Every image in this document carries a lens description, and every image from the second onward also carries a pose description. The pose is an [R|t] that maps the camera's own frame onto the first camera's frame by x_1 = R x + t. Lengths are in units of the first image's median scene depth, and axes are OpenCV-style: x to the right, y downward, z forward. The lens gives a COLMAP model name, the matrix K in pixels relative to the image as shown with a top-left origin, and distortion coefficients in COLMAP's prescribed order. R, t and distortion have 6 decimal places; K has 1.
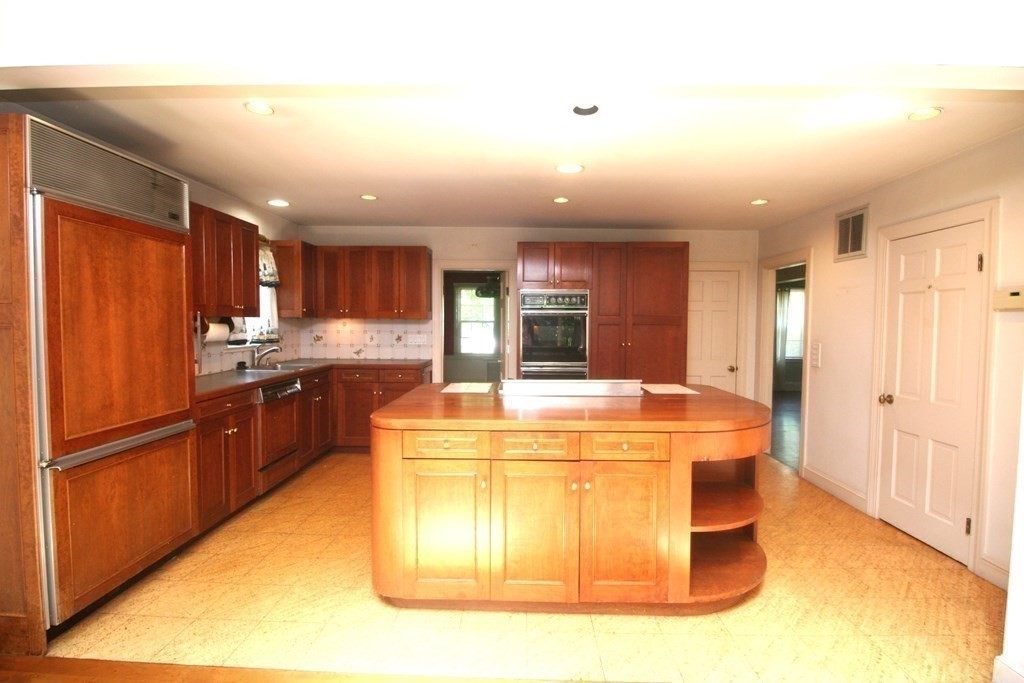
lens RADIAL K [[503.7, 0, 508.1], [0, 503.7, 341.7], [0, 0, 1]] dist [0.001131, -0.011816]
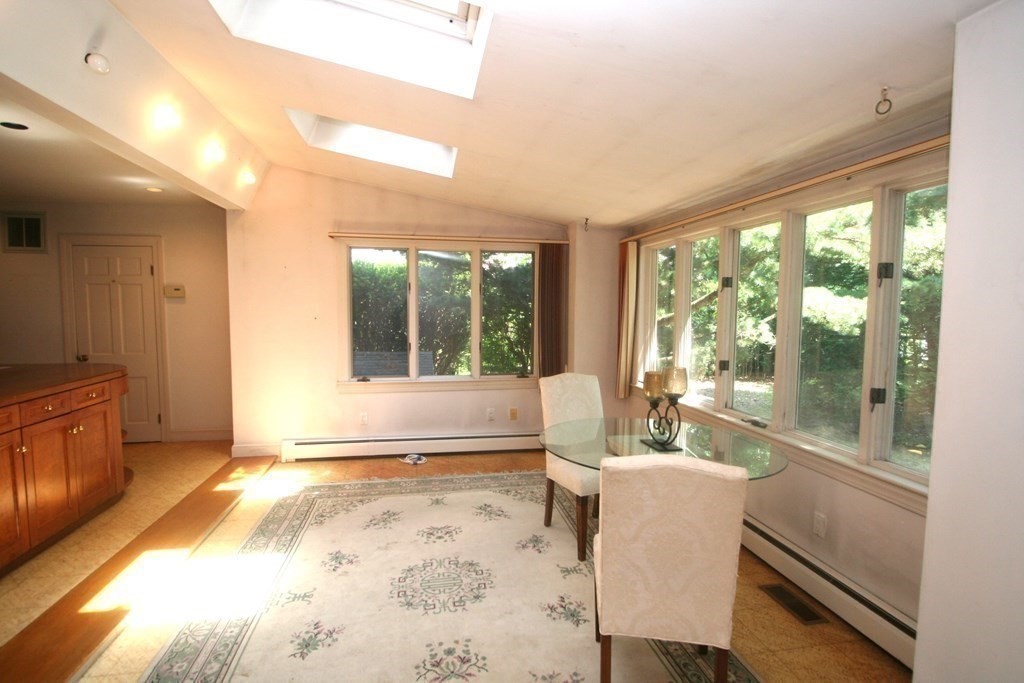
lens RADIAL K [[503.7, 0, 508.1], [0, 503.7, 341.7], [0, 0, 1]] dist [0.001131, -0.011816]
pose [[-0.201406, -0.073035, 0.976781, -1.176876], [0.030776, 0.996252, 0.080837, -0.011286], [-0.979024, 0.046342, -0.198403, 0.134841]]
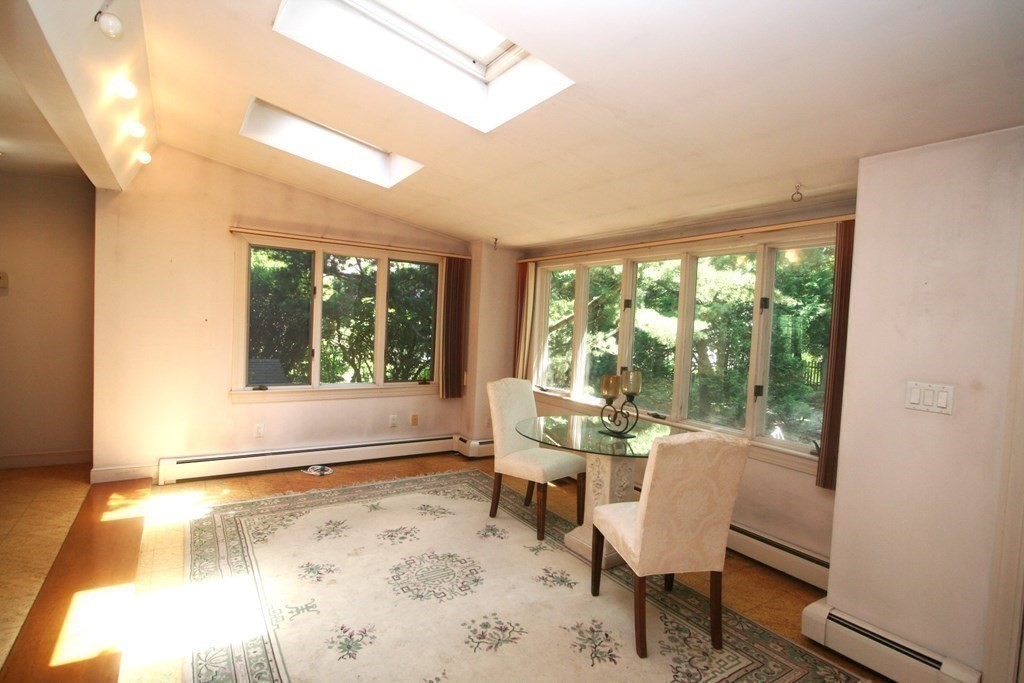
lens RADIAL K [[503.7, 0, 508.1], [0, 503.7, 341.7], [0, 0, 1]] dist [0.001131, -0.011816]
pose [[-0.549922, -0.062500, 0.832874, -1.148701], [-0.014247, 0.997753, 0.065466, -0.020686], [-0.835095, 0.024135, -0.549577, 0.532228]]
